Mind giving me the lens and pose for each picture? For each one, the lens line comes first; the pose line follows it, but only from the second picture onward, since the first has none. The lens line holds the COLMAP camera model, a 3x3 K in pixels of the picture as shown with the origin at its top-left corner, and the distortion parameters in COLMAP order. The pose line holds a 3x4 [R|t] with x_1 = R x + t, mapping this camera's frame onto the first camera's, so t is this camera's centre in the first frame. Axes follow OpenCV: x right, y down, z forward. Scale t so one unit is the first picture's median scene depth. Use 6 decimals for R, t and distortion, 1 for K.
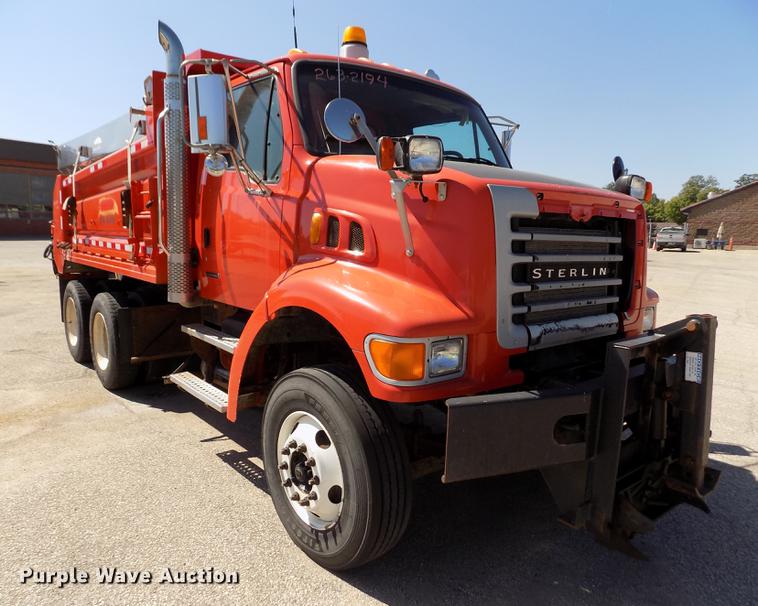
lens RADIAL K [[559.0, 0, 373.8], [0, 559.0, 311.9], [0, 0, 1]] dist [-0.056433, 0.046858]
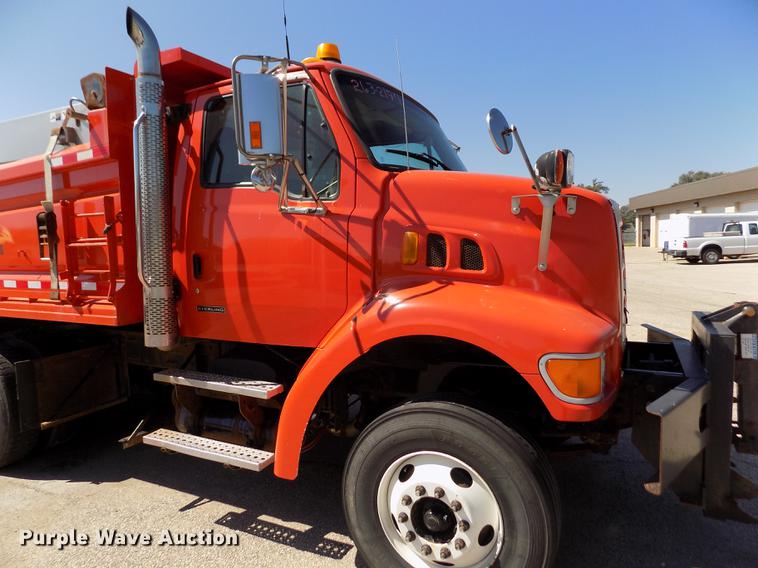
lens RADIAL K [[506.0, 0, 379.0], [0, 506.0, 284.0], [0, 0, 1]] dist [-0.045313, 0.039992]
pose [[0.912373, -0.075116, 0.402410, -0.459423], [0.103033, 0.993512, -0.048149, -0.052132], [-0.396182, 0.085392, 0.914193, 0.246274]]
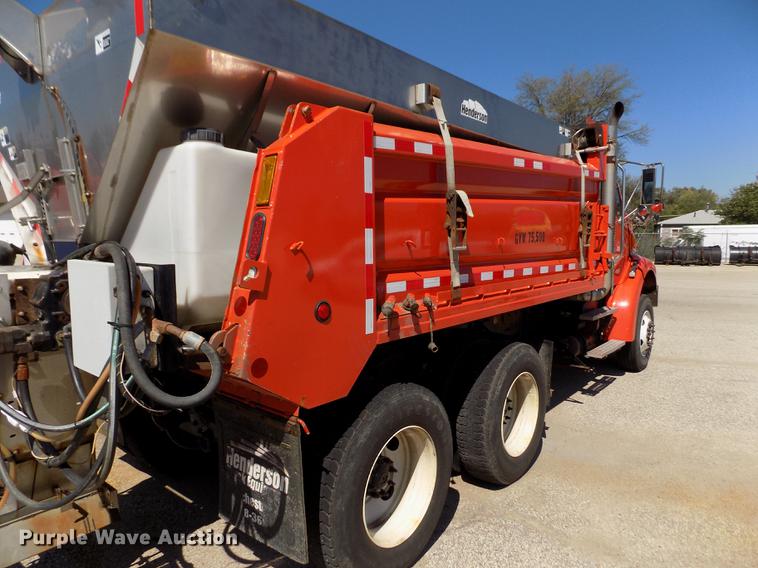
lens RADIAL K [[506.0, 0, 379.0], [0, 506.0, 284.0], [0, 0, 1]] dist [-0.045313, 0.039992]
pose [[-0.162374, -0.114148, 0.980105, -1.988857], [0.149642, 0.978949, 0.138804, -0.409418], [-0.975316, 0.169203, -0.141875, 2.307257]]
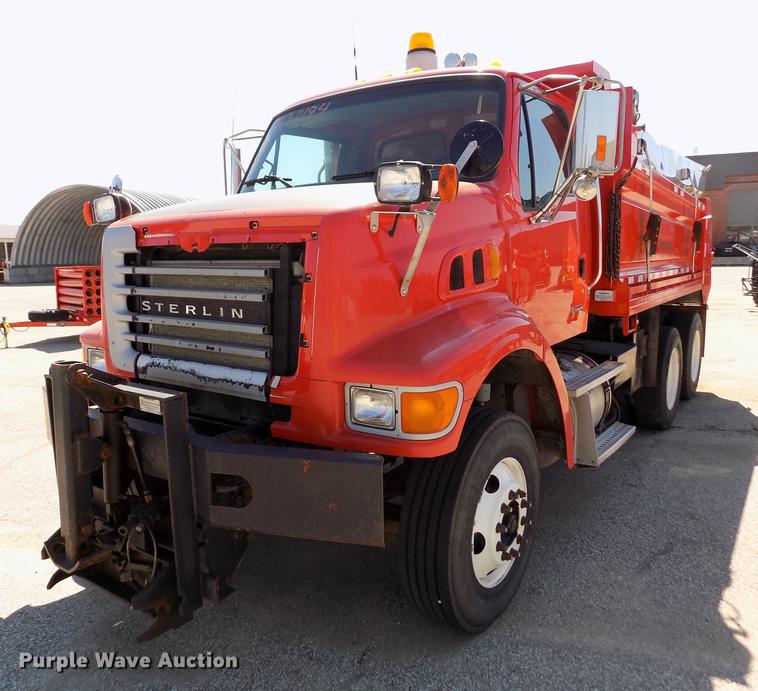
lens RADIAL K [[633.9, 0, 376.1], [0, 633.9, 355.4], [0, 0, 1]] dist [0.000719, -0.008374]
pose [[0.231235, 0.123833, -0.964985, 1.337334], [-0.124413, 0.987487, 0.096908, -0.126364], [0.964910, 0.097649, 0.243747, 0.983329]]
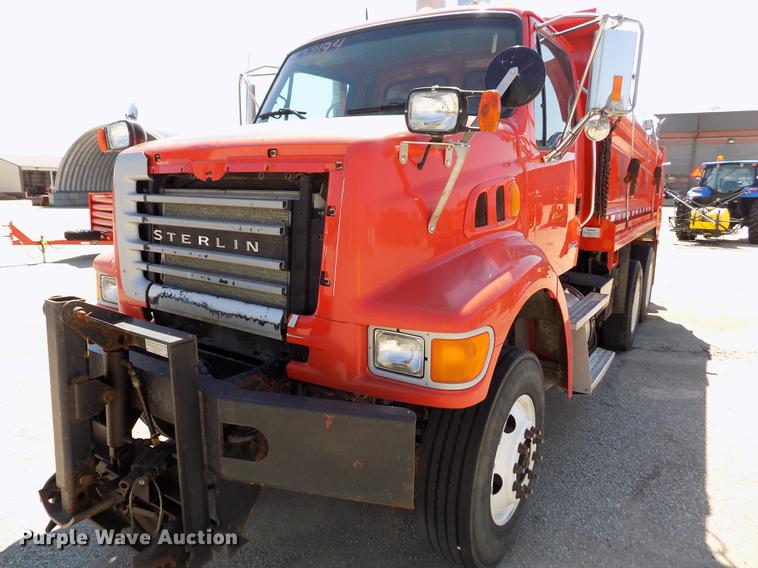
lens RADIAL K [[507.9, 0, 379.0], [0, 507.9, 284.0], [0, 0, 1]] dist [-0.001444, 0.004837]
pose [[0.266959, 0.153112, -0.951467, 1.121996], [-0.147434, 0.982165, 0.116686, -0.128988], [0.952363, 0.109129, 0.284772, 0.979324]]
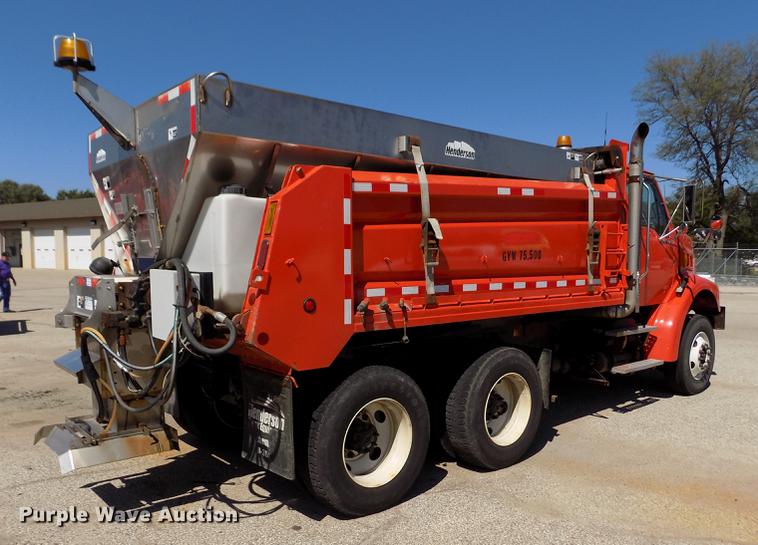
lens RADIAL K [[593.3, 0, 381.8], [0, 593.3, 309.8], [0, 0, 1]] dist [-0.046079, 0.002732]
pose [[-0.005367, -0.117111, 0.993104, -2.456258], [0.154387, 0.981114, 0.116531, -0.397632], [-0.987996, 0.153948, 0.012815, 2.144587]]
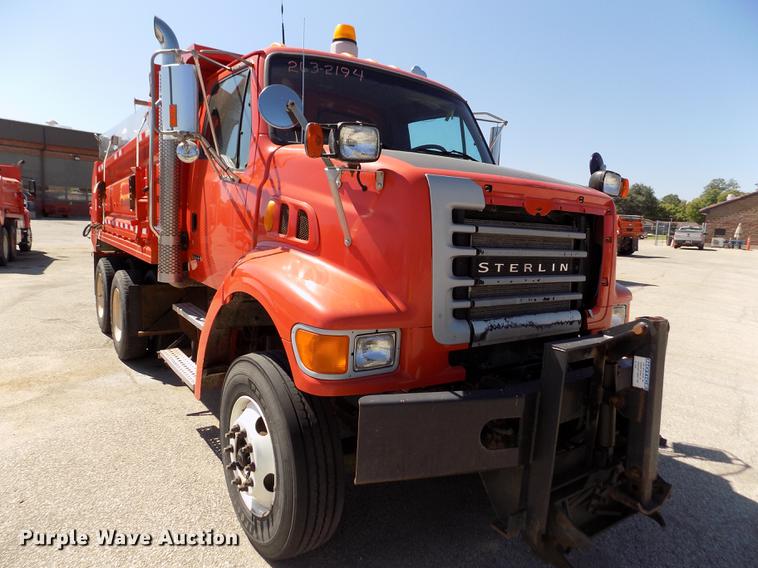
lens RADIAL K [[506.0, 0, 379.0], [0, 506.0, 284.0], [0, 0, 1]] dist [-0.045313, 0.039992]
pose [[0.997365, 0.036755, -0.062547, 0.145348], [-0.038080, 0.999072, -0.020122, -0.013550], [0.061749, 0.022451, 0.997839, 0.094653]]
